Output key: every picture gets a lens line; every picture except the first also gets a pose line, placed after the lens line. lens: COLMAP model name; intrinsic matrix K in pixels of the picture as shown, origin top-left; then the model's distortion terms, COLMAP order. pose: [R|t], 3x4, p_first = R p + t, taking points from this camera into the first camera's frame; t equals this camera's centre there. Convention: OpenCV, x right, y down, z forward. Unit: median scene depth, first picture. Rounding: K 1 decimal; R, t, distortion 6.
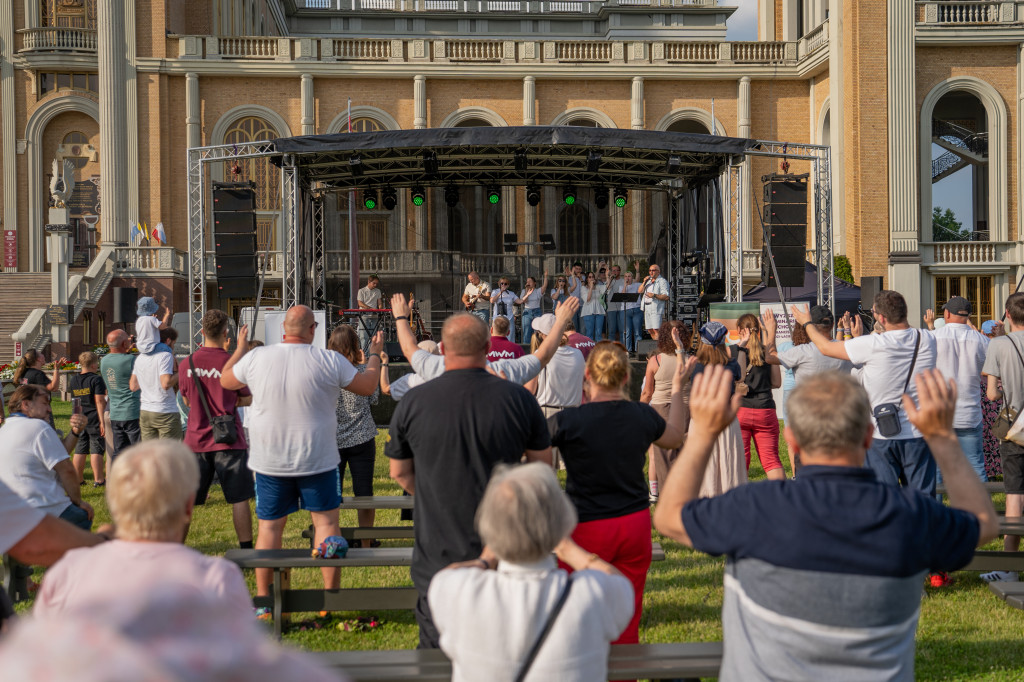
lens RADIAL K [[5781.8, 0, 512.0], [0, 5781.8, 341.0], [0, 0, 1]] dist [-0.004186, -1.376093]
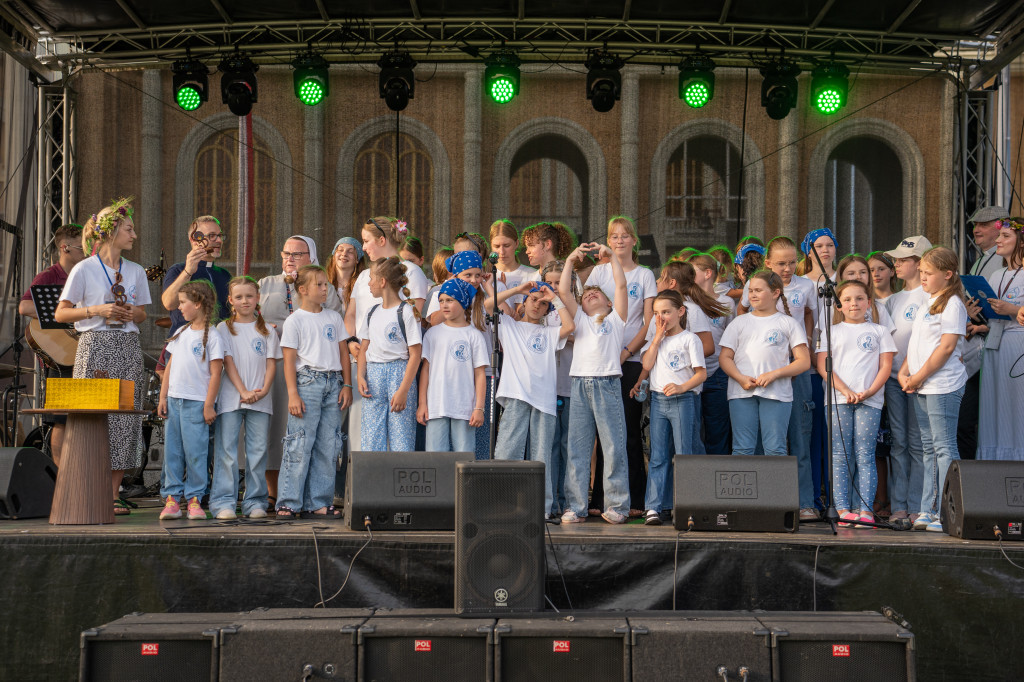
lens RADIAL K [[5781.8, 0, 512.0], [0, 5781.8, 341.0], [0, 0, 1]] dist [-0.004186, -1.376093]
pose [[0.999623, 0.019401, -0.019409, 0.005524], [-0.019784, 0.999610, -0.019731, 0.000233], [0.019019, 0.020108, 0.999617, 0.606069]]
